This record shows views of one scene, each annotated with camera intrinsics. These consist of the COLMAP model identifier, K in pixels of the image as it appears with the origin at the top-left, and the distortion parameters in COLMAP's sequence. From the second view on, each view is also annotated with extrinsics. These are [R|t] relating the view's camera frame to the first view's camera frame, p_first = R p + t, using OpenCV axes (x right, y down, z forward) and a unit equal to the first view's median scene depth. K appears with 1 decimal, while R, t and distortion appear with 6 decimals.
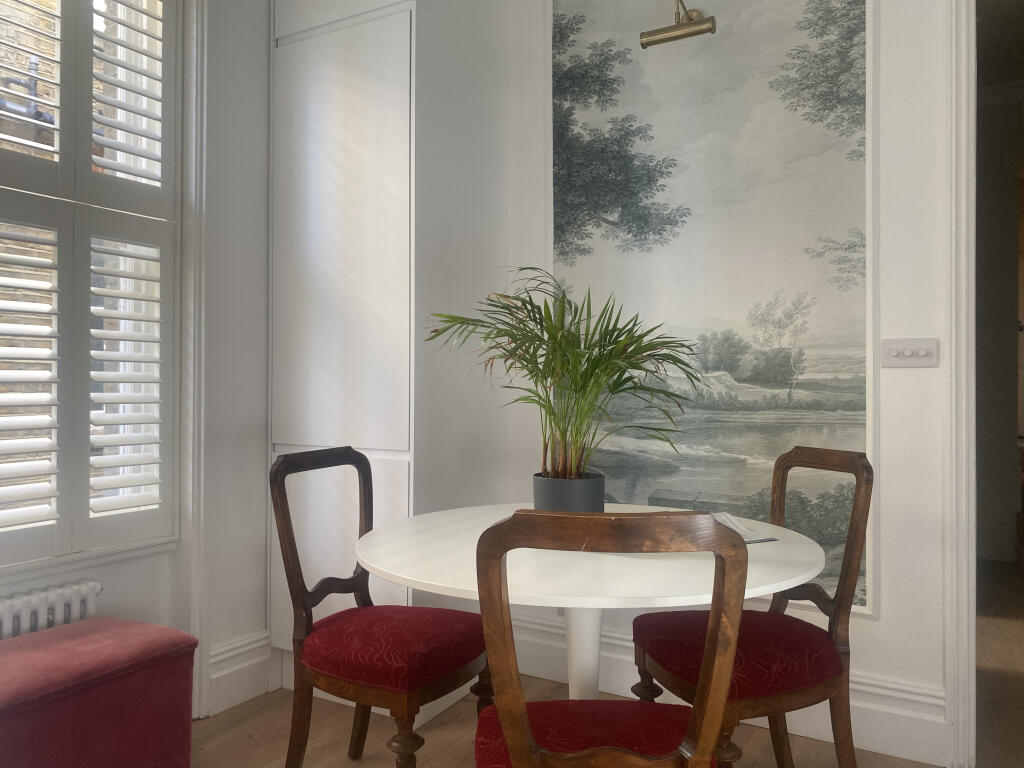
lens RADIAL K [[779.2, 0, 491.6], [0, 779.2, 381.6], [0, 0, 1]] dist [0.174901, -0.483615]
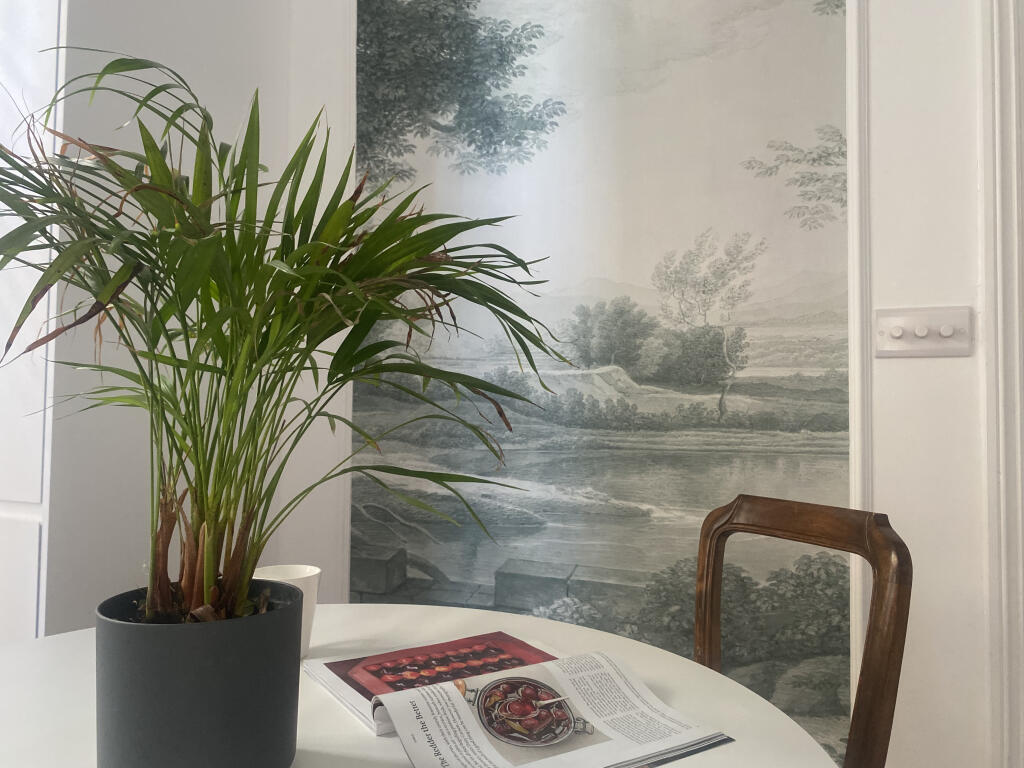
lens RADIAL K [[779.2, 0, 491.6], [0, 779.2, 381.6], [0, 0, 1]] dist [0.174901, -0.483615]
pose [[0.992587, 0.012399, 0.120906, 0.128561], [-0.008942, 0.999537, -0.029090, 0.018431], [-0.121211, 0.027794, 0.992238, 0.417646]]
